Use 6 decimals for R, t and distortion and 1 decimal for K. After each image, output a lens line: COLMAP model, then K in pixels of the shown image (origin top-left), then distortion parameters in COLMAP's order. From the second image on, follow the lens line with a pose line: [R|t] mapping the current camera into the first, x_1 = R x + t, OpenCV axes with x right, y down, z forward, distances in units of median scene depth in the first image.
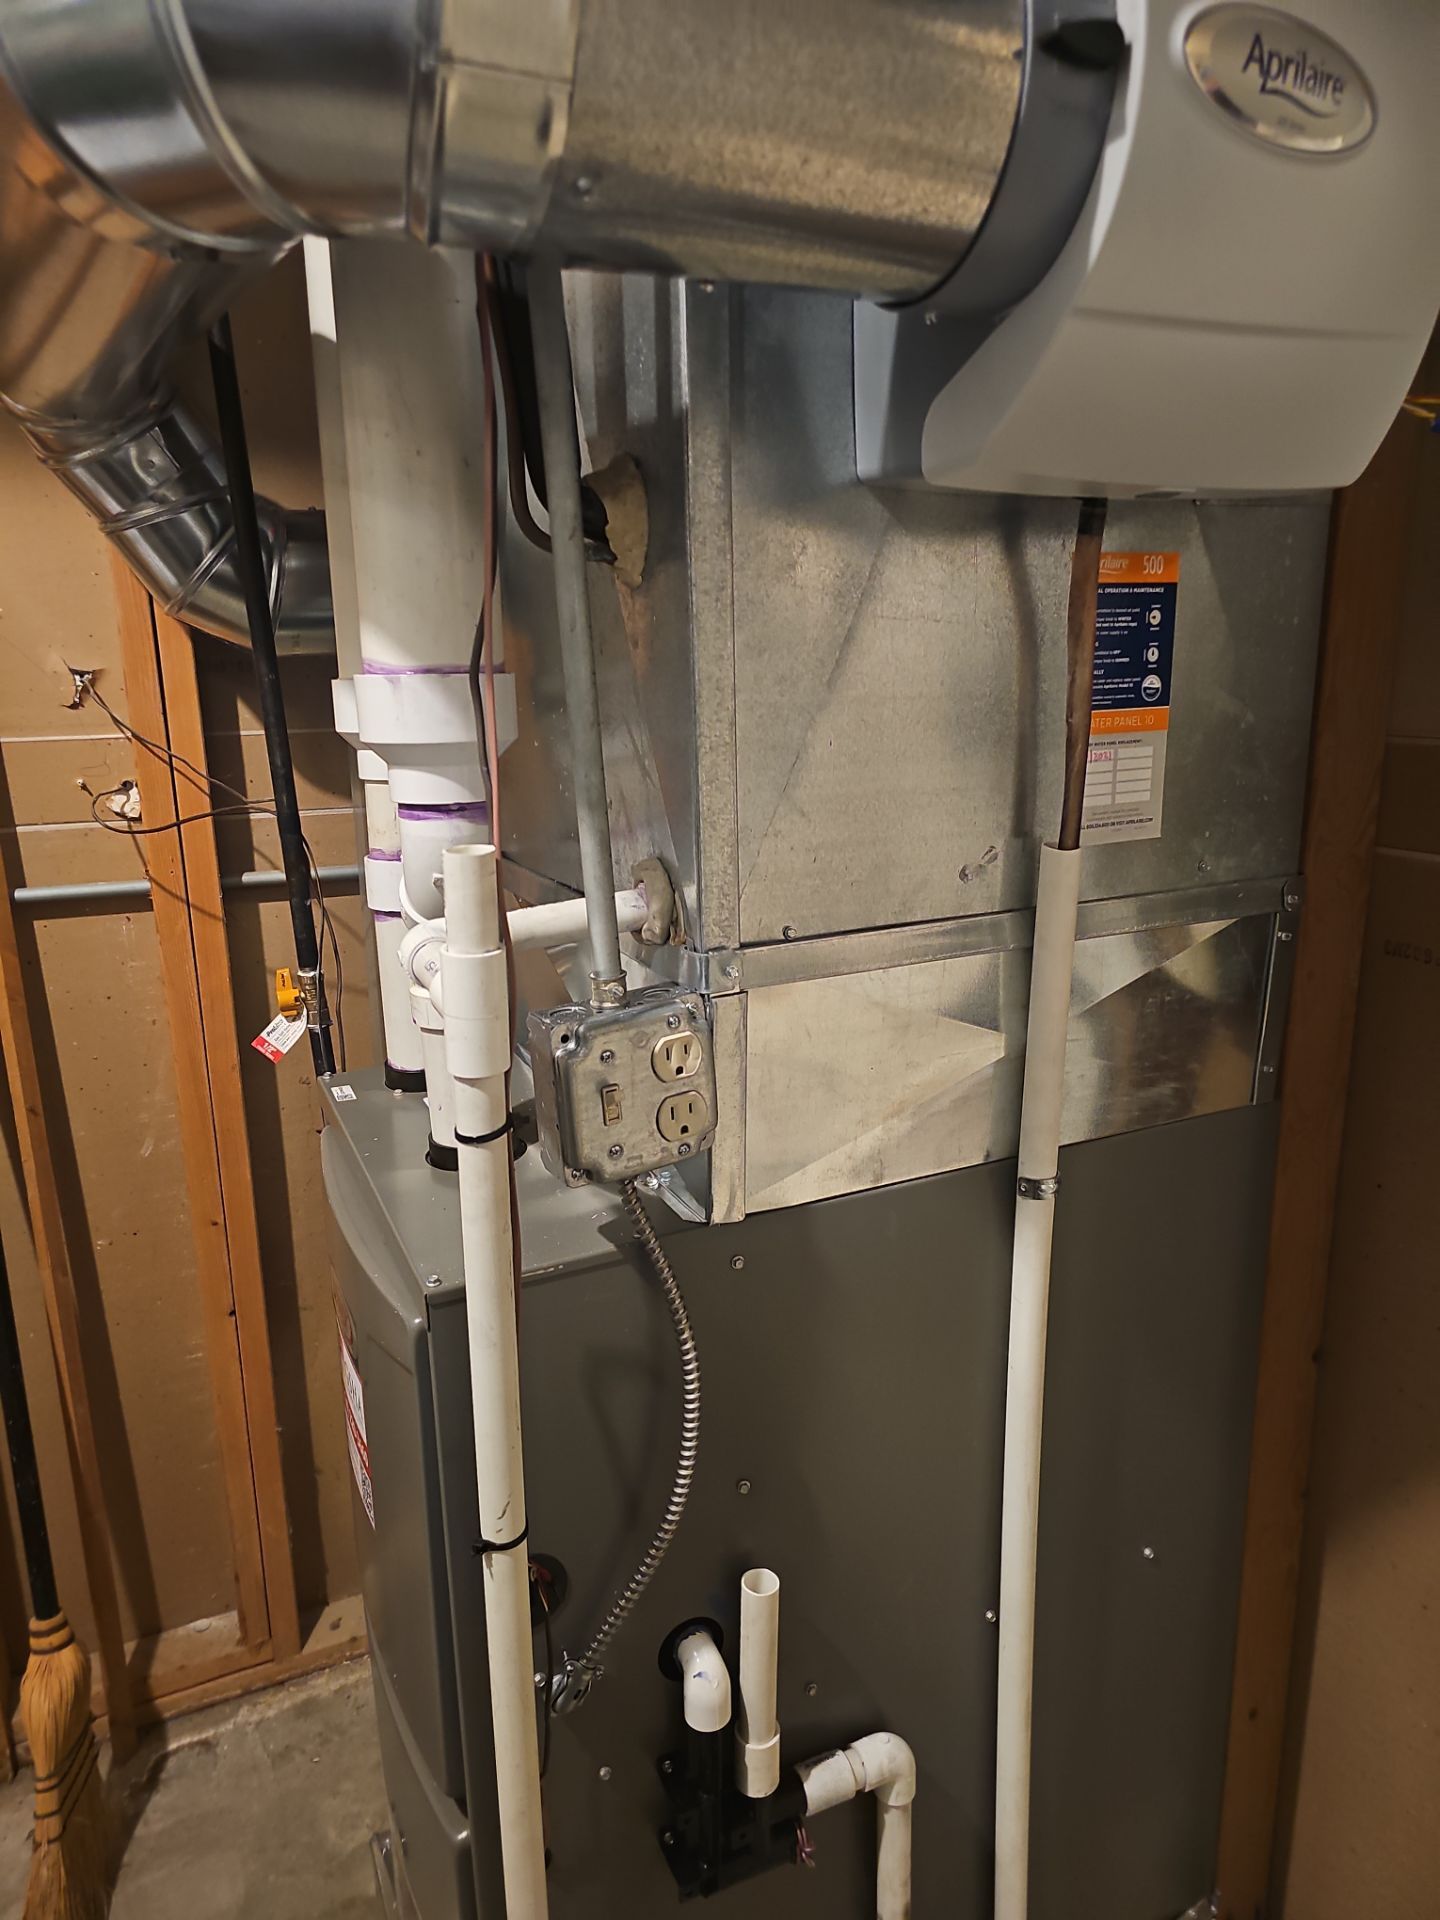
lens RADIAL K [[1278.0, 0, 716.3], [0, 1278.0, 970.9], [0, 0, 1]] dist [0.049774, -0.042417]
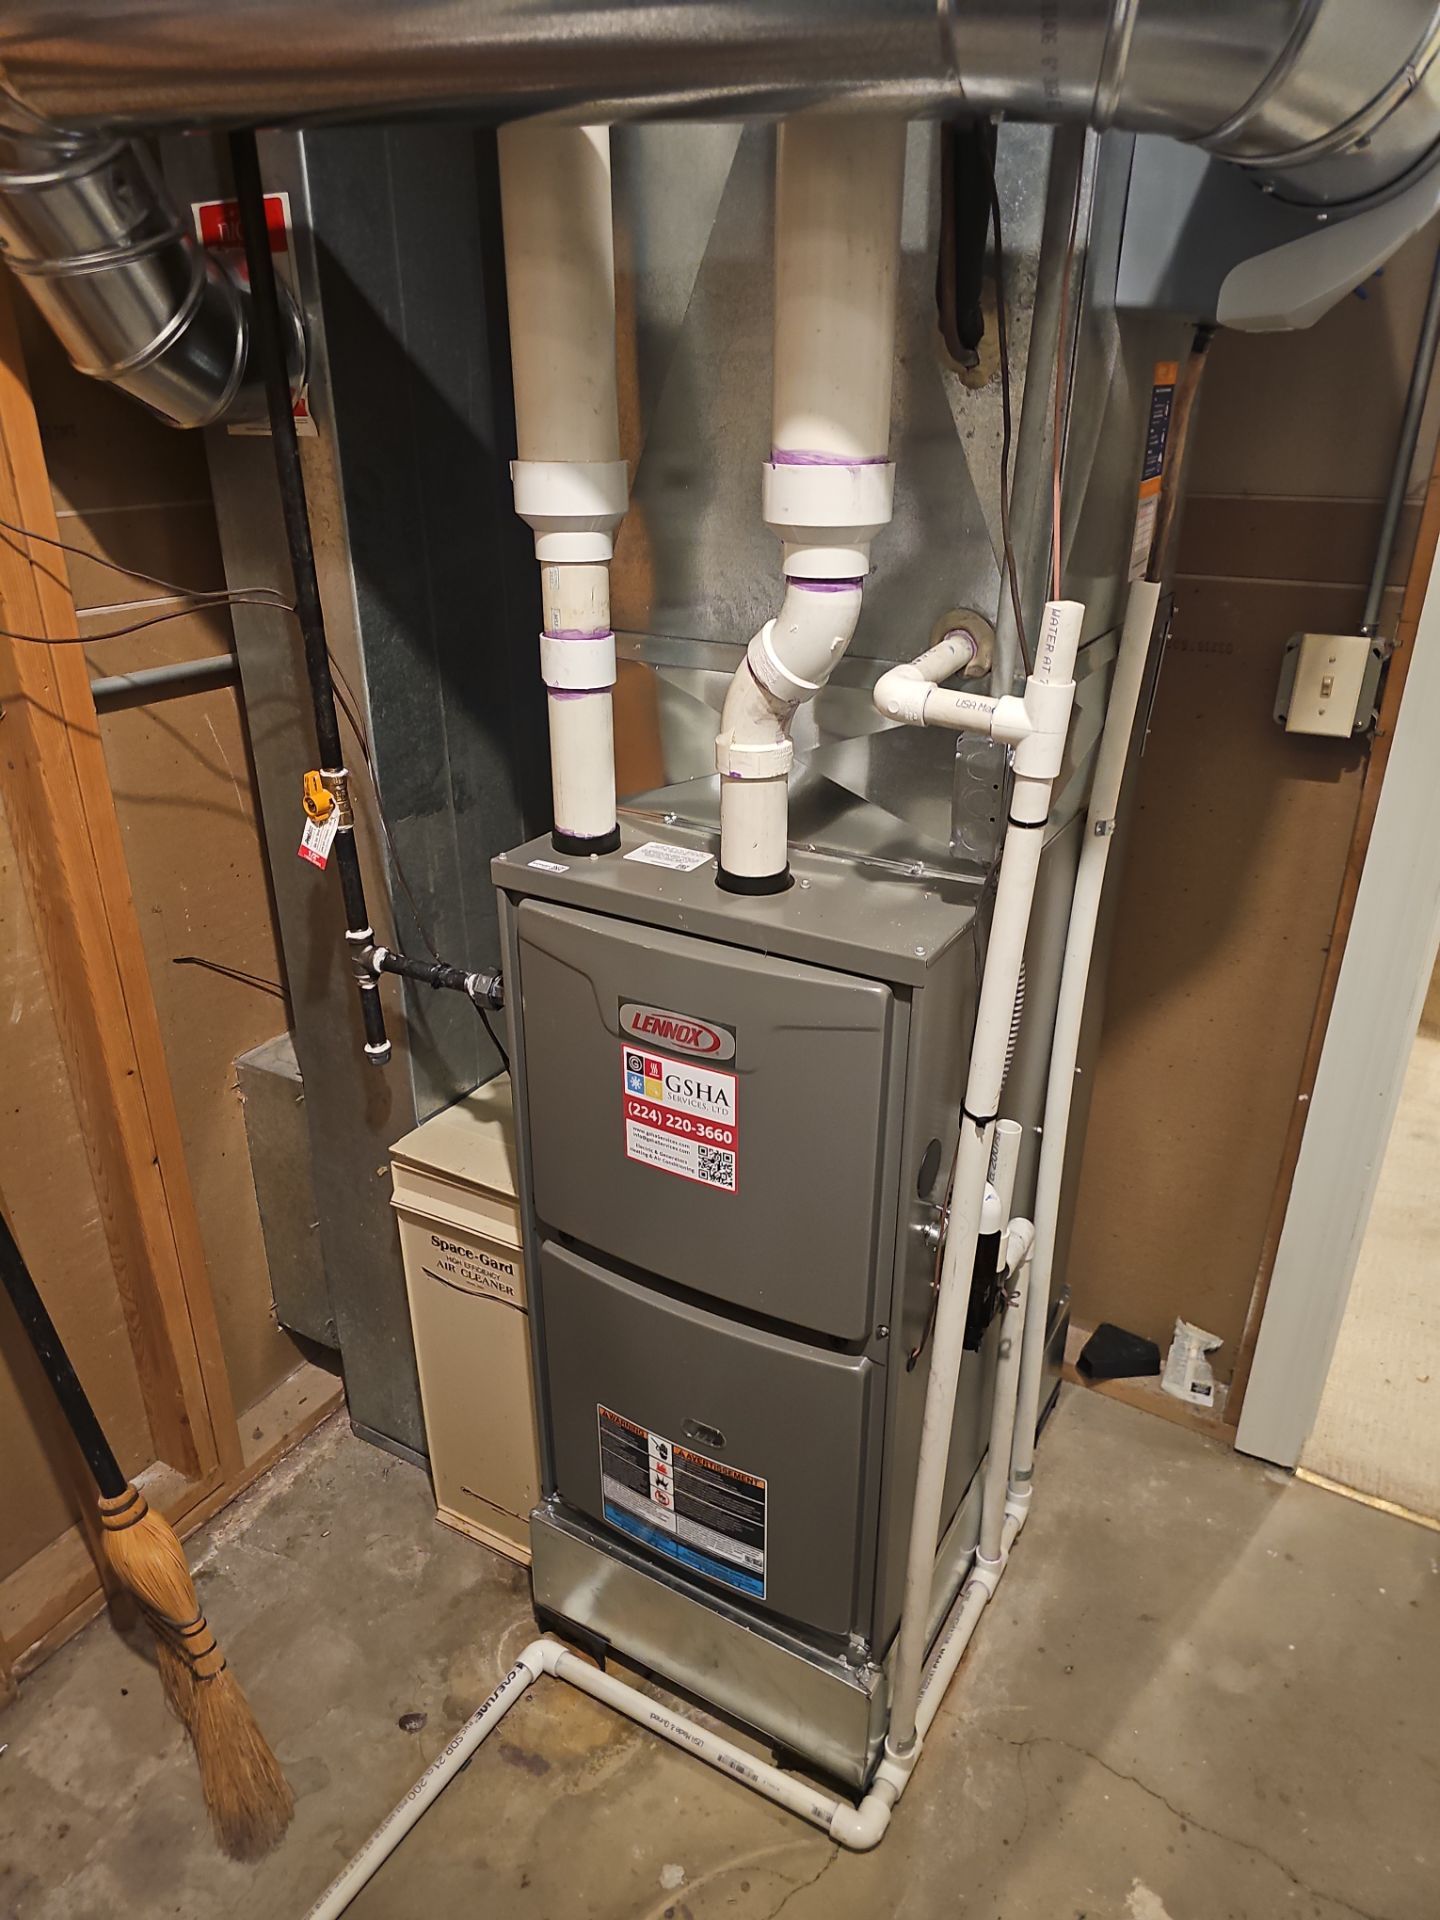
lens RADIAL K [[1278.0, 0, 713.4], [0, 1278.0, 975.9], [0, 0, 1]] dist [0.049774, -0.042417]
pose [[0.821571, -0.222253, 0.524999, -0.911879], [0.121379, 0.967958, 0.219830, -0.041446], [-0.557035, -0.116882, 0.822223, 0.026932]]
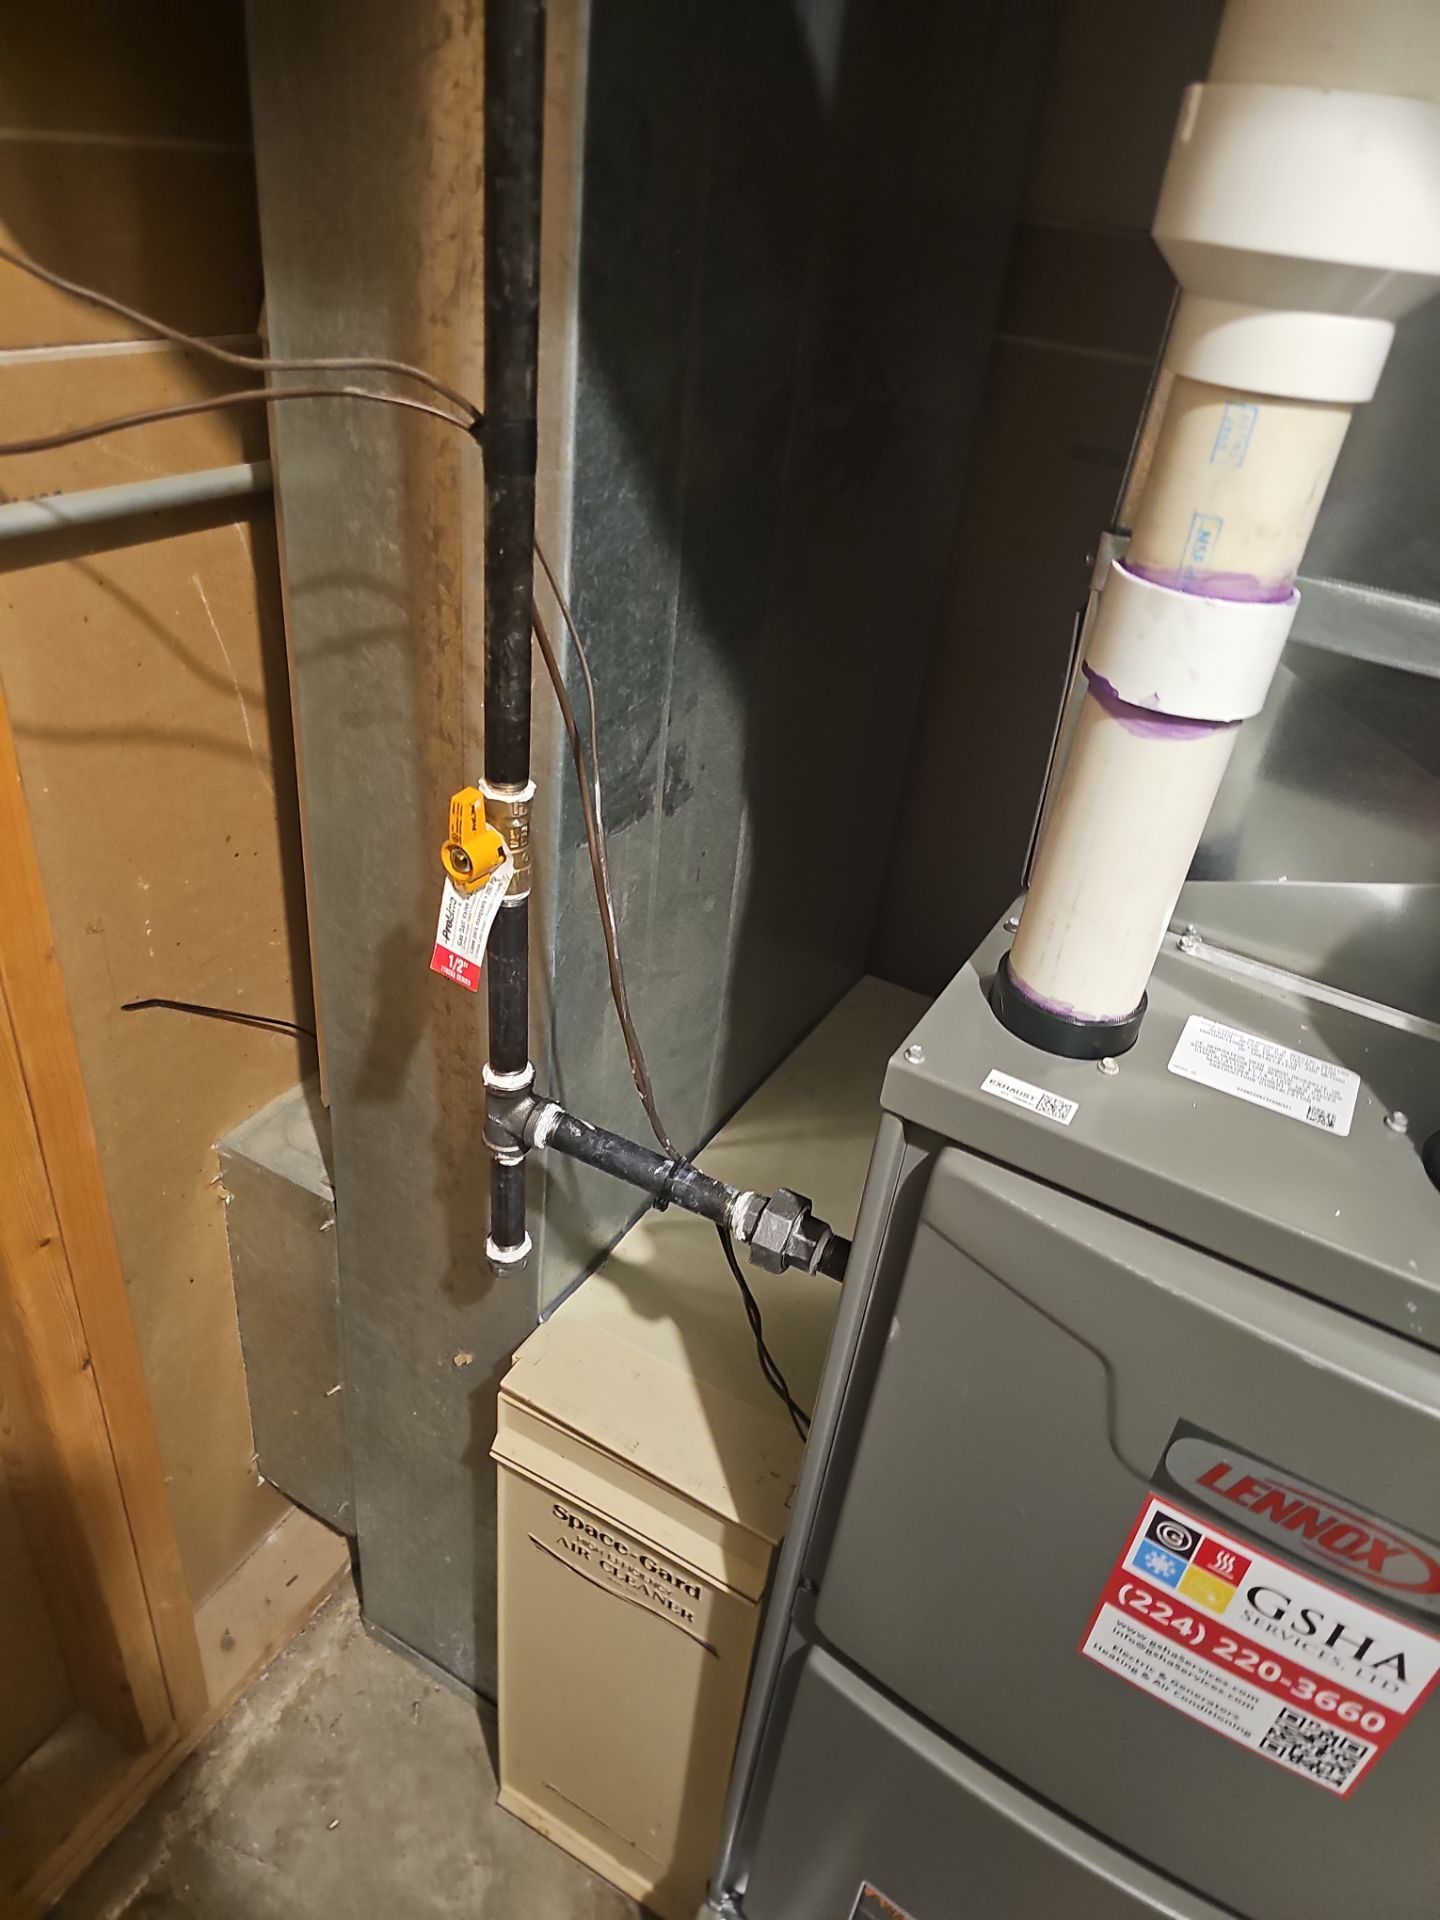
lens RADIAL K [[1287.2, 0, 719.5], [0, 1287.2, 973.2], [0, 0, 1]] dist [0.039022, -0.038614]
pose [[0.803414, -0.237064, 0.546192, -0.761148], [0.022080, 0.928553, 0.370542, -0.154791], [-0.595011, -0.285639, 0.751248, 0.858898]]
